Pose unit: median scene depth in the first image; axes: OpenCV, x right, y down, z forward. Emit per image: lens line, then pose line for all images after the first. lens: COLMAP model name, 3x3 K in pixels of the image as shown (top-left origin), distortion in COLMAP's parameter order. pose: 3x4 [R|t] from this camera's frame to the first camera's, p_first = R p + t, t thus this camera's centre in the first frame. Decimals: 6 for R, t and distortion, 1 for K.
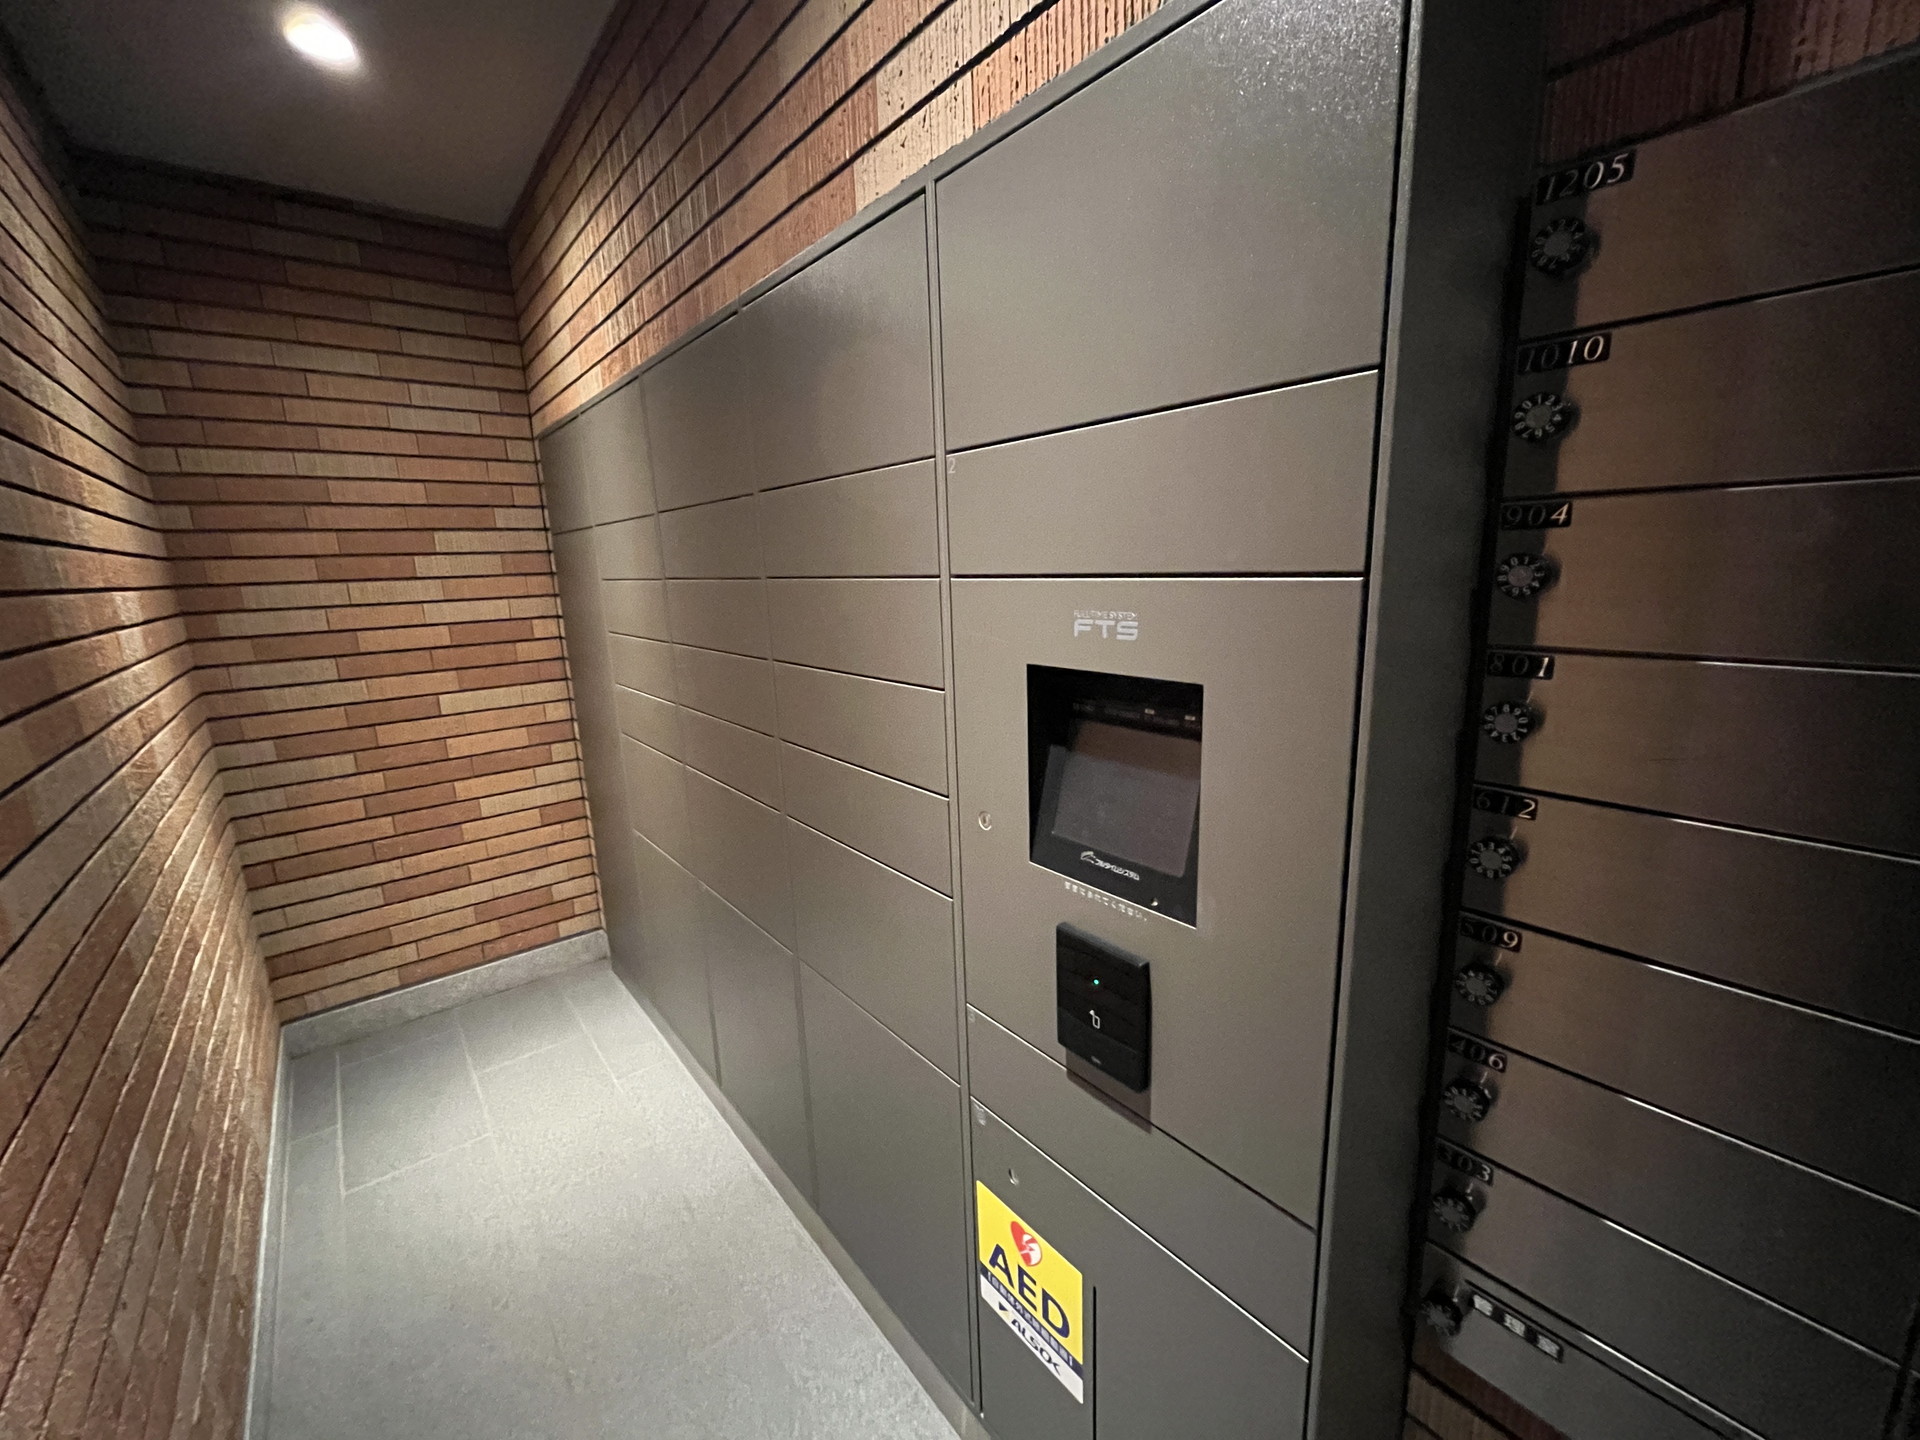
lens RADIAL K [[773.4, 0, 959.6], [0, 773.4, 719.2], [0, 0, 1]] dist [-0.003196, -0.000383]
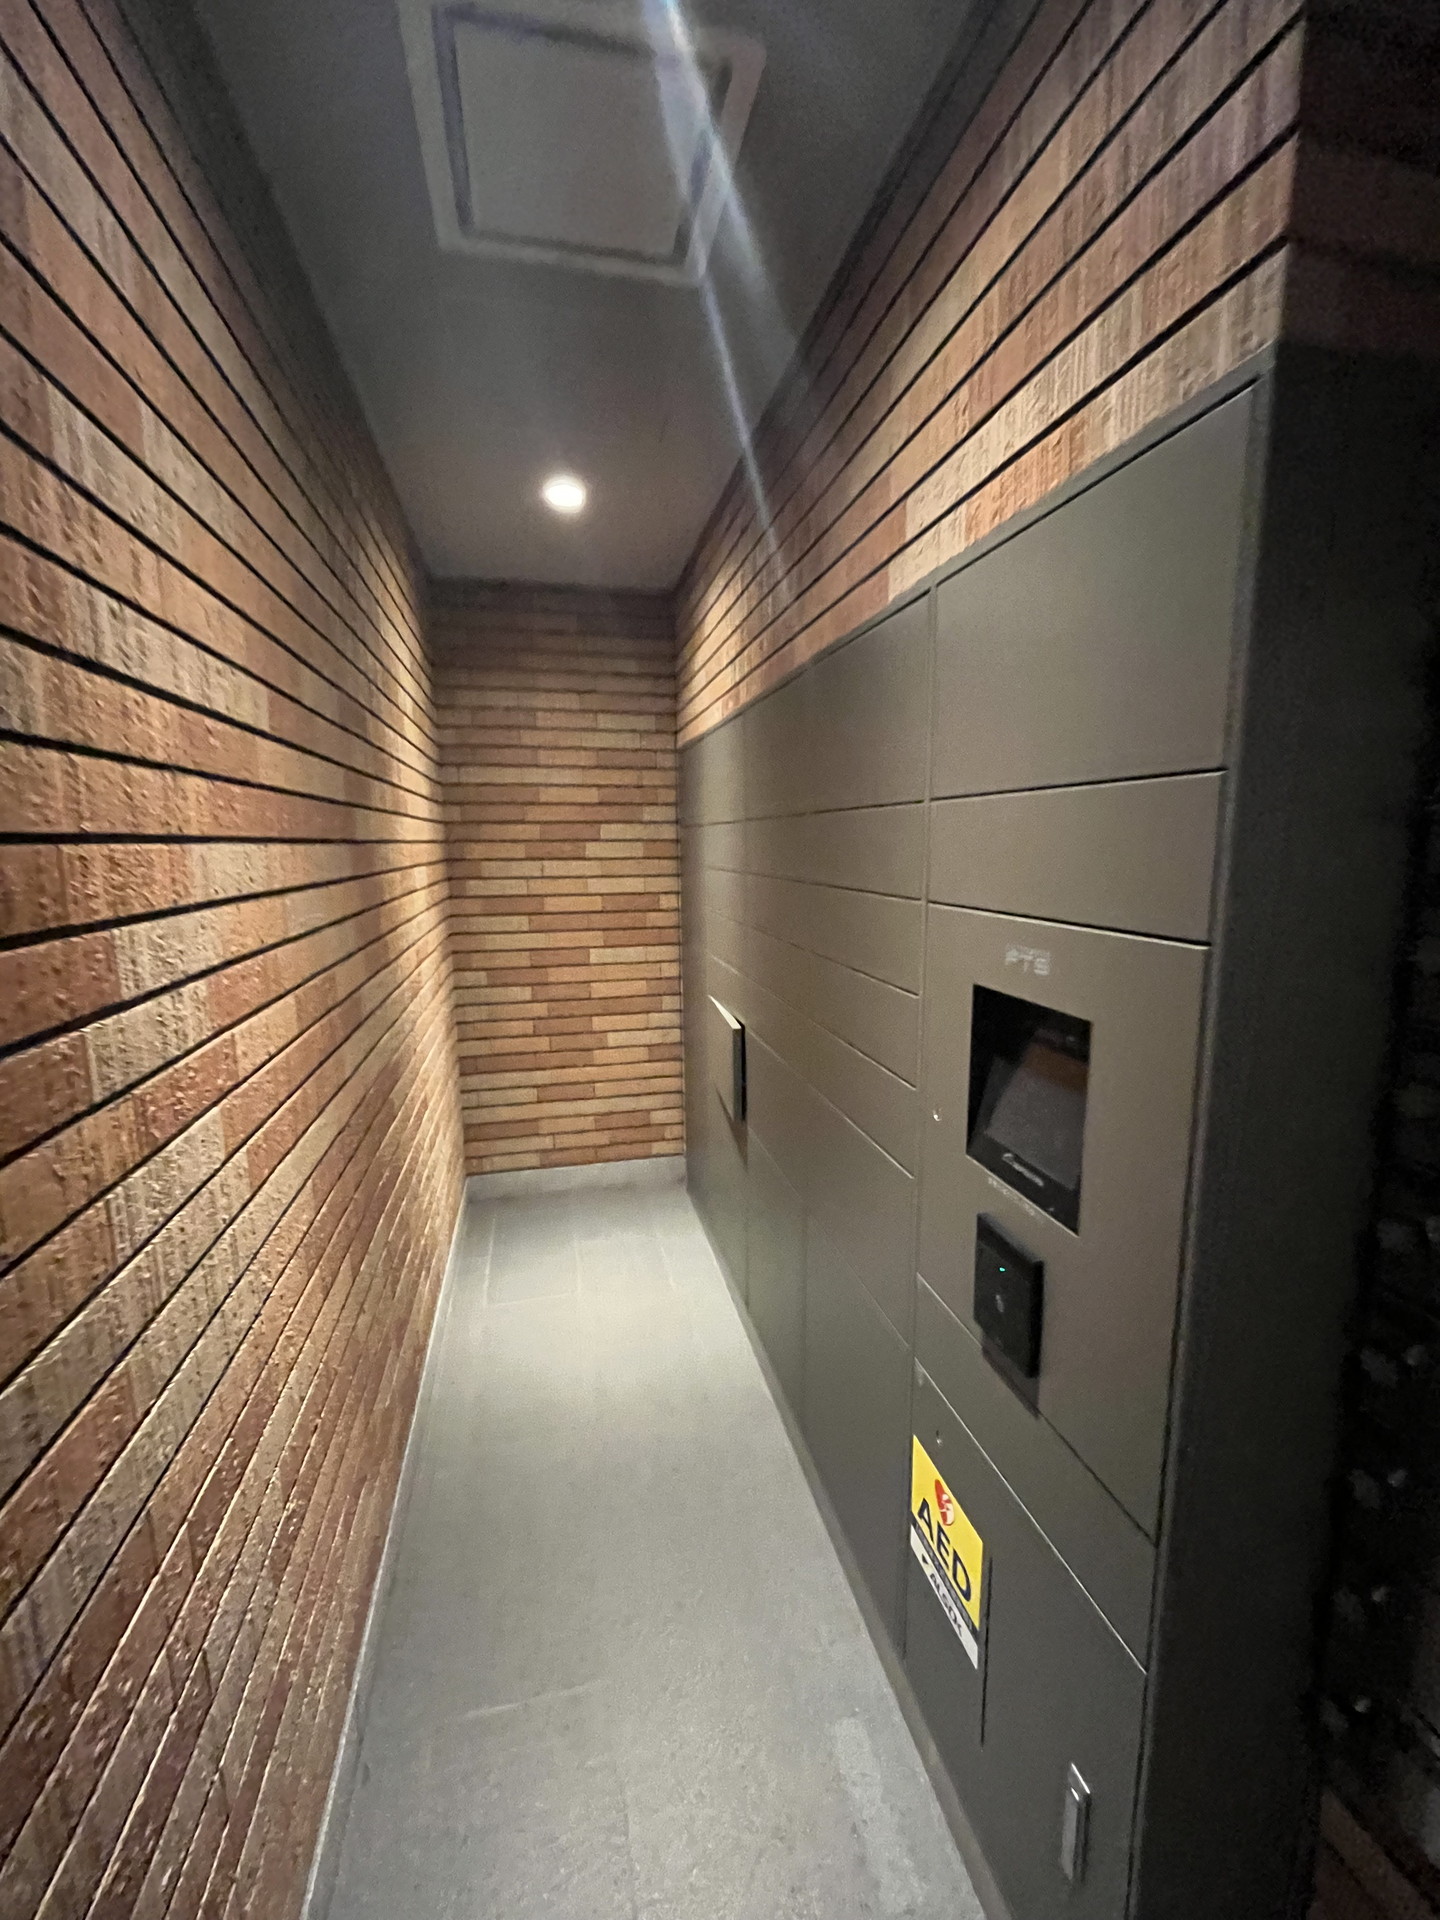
lens RADIAL K [[773.4, 0, 719.7], [0, 773.4, 958.7], [0, 0, 1]] dist [-0.003196, -0.000383]
pose [[0.896428, 0.093610, -0.433191, 0.133916], [-0.112341, 0.993511, -0.017782, -0.024102], [0.428715, 0.064605, 0.901127, -0.118708]]
